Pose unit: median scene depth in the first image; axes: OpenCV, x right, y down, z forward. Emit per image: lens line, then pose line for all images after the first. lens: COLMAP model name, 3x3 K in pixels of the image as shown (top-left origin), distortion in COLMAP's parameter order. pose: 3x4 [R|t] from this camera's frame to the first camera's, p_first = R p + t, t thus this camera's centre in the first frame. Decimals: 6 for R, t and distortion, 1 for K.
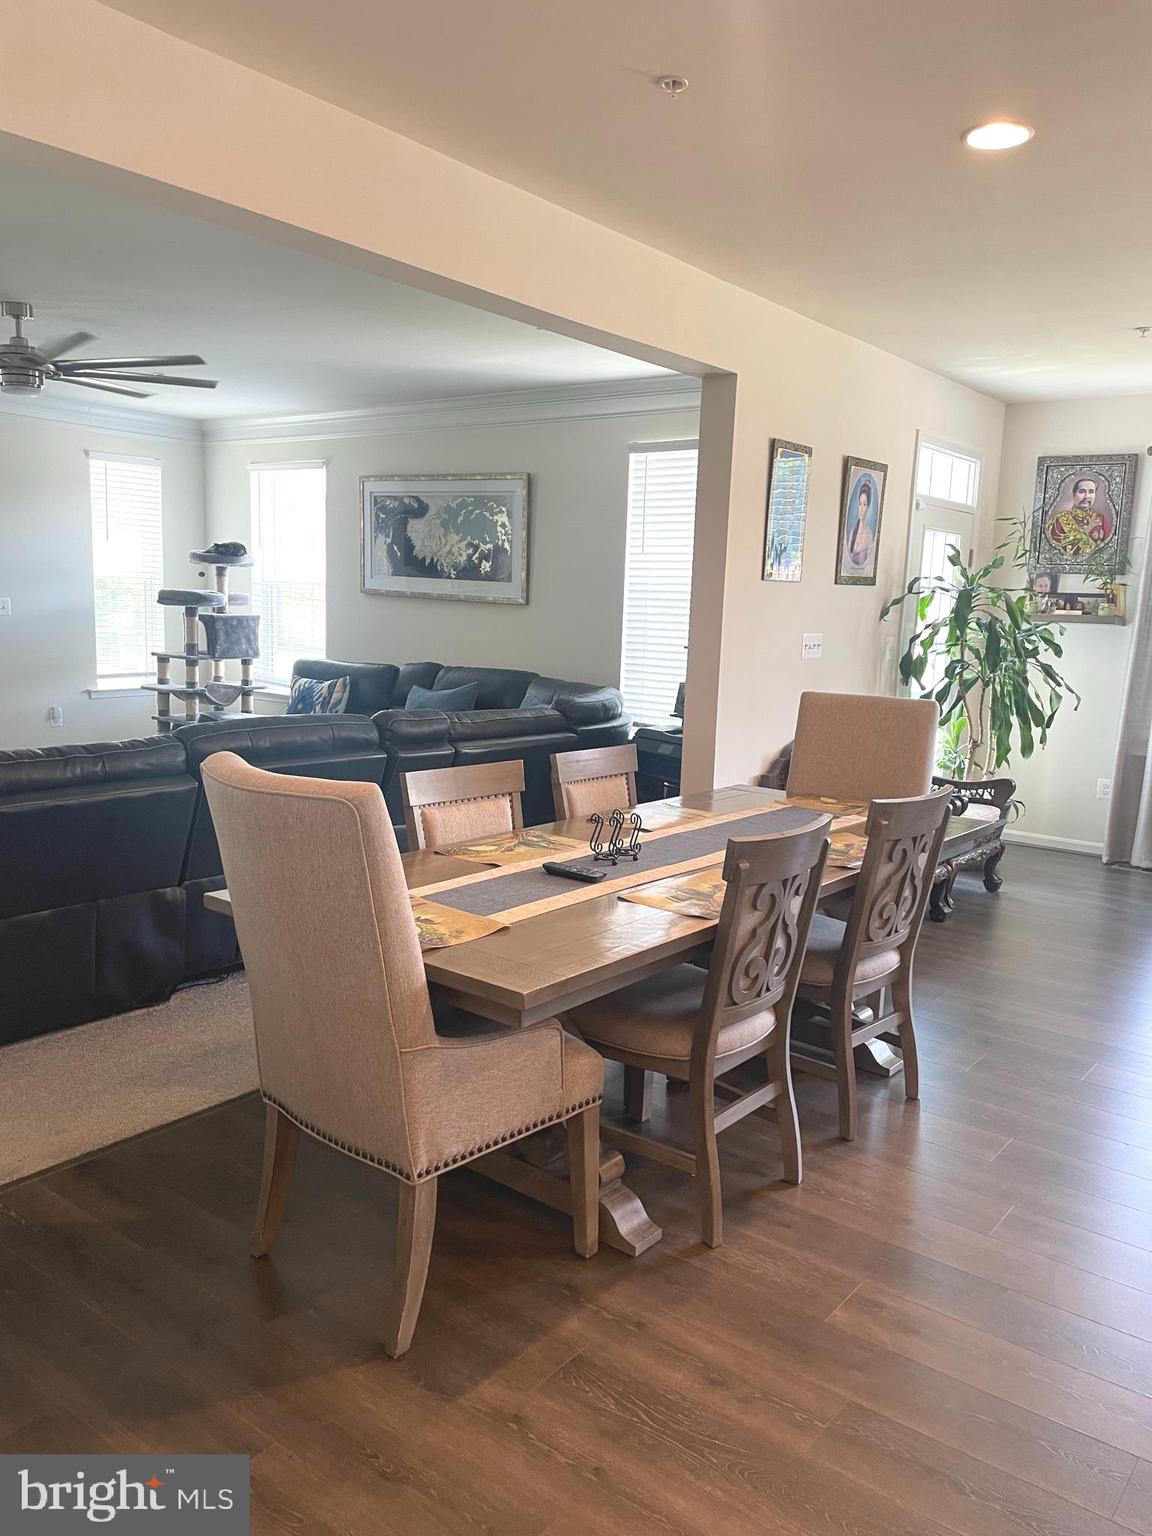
lens RADIAL K [[1162.0, 0, 590.2], [0, 1162.0, 760.7], [0, 0, 1]] dist [0.108478, -0.160671]
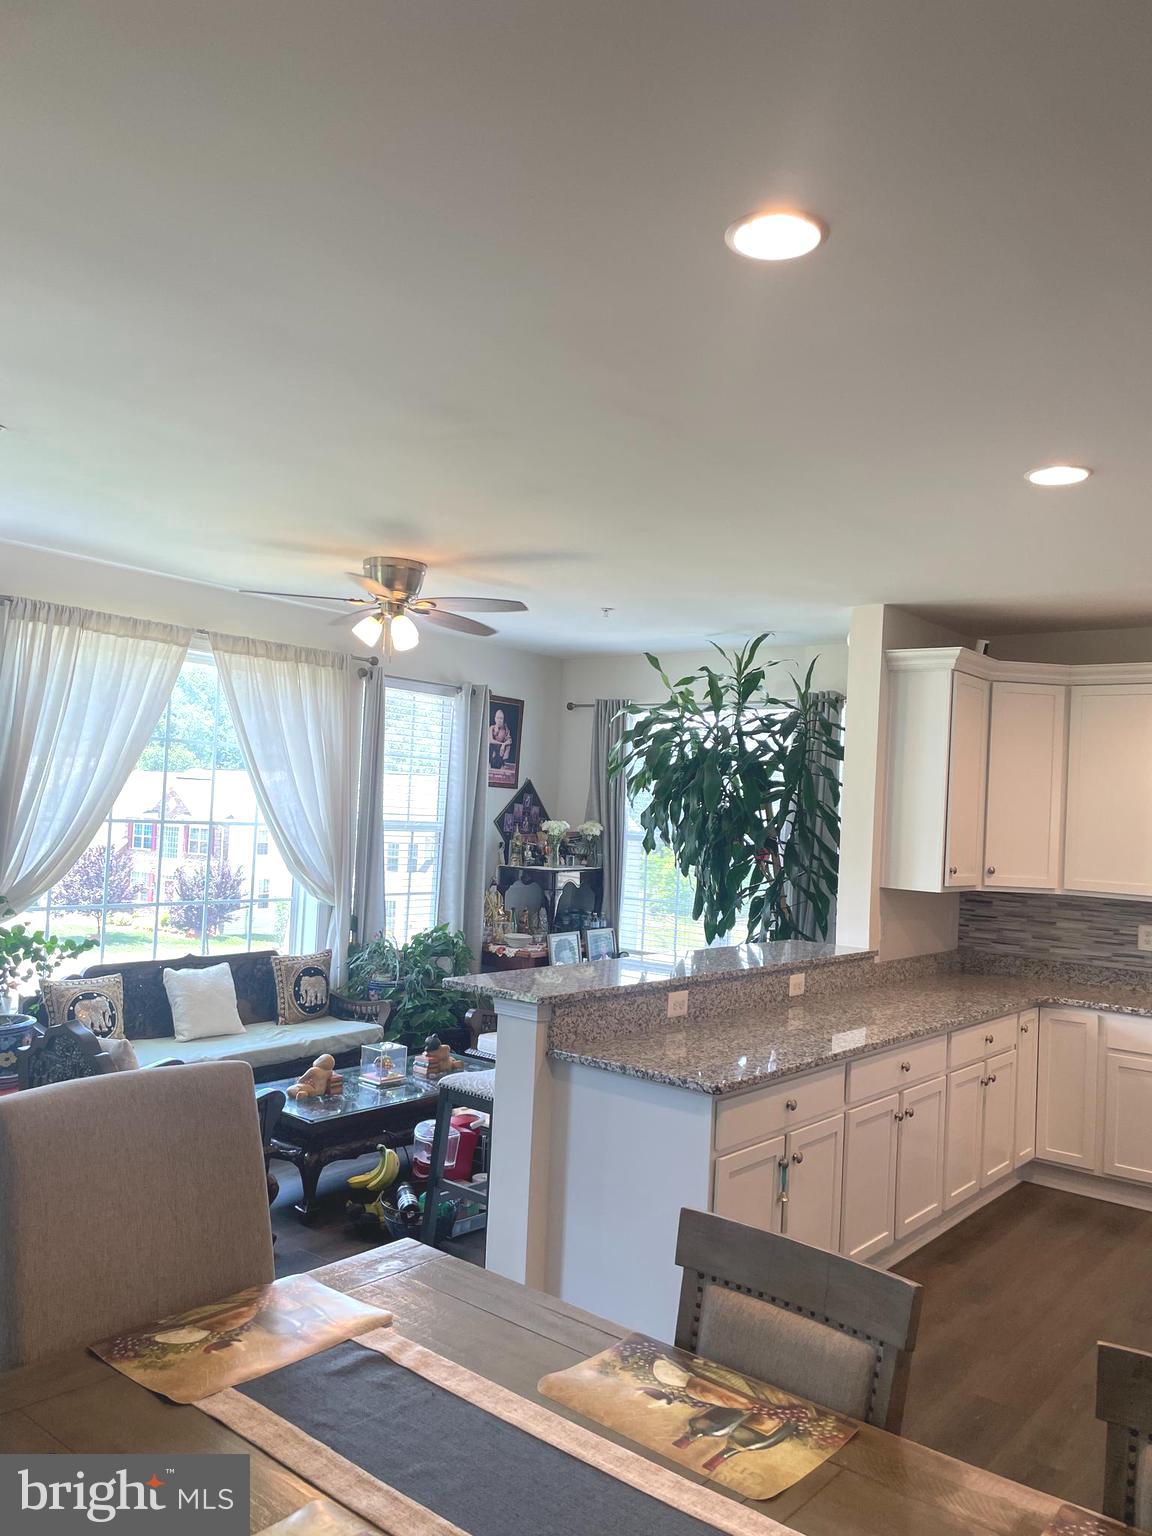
lens RADIAL K [[1160.0, 0, 590.0], [0, 1160.0, 781.9], [0, 0, 1]] dist [0.105358, -0.166268]
pose [[0.016854, -0.007027, 0.999833, -0.167937], [0.090617, 0.995871, 0.005472, -0.114233], [-0.995743, 0.090510, 0.017422, 0.556822]]
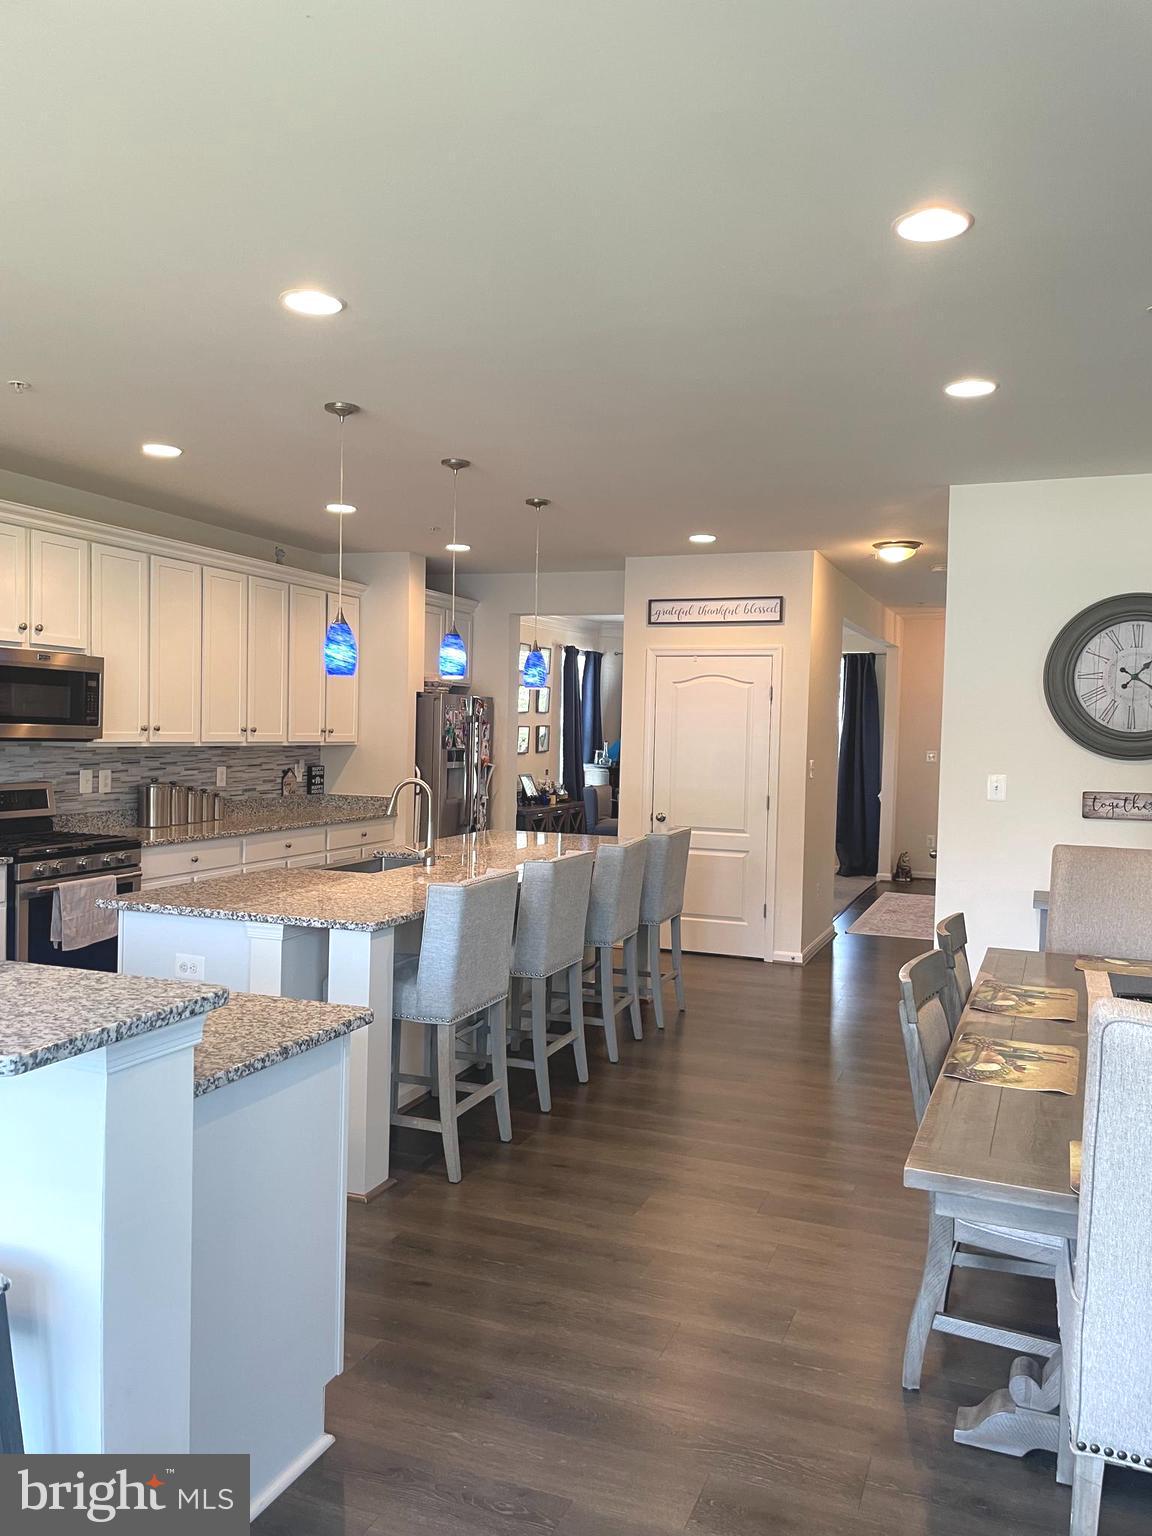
lens RADIAL K [[1157.5, 0, 581.6], [0, 1157.5, 778.9], [0, 0, 1]] dist [0.108071, -0.161937]
pose [[-0.959842, -0.044226, -0.277035, 0.405582], [-0.093787, 0.981265, 0.168297, -0.123106], [0.264401, 0.187521, -0.946006, 0.908532]]
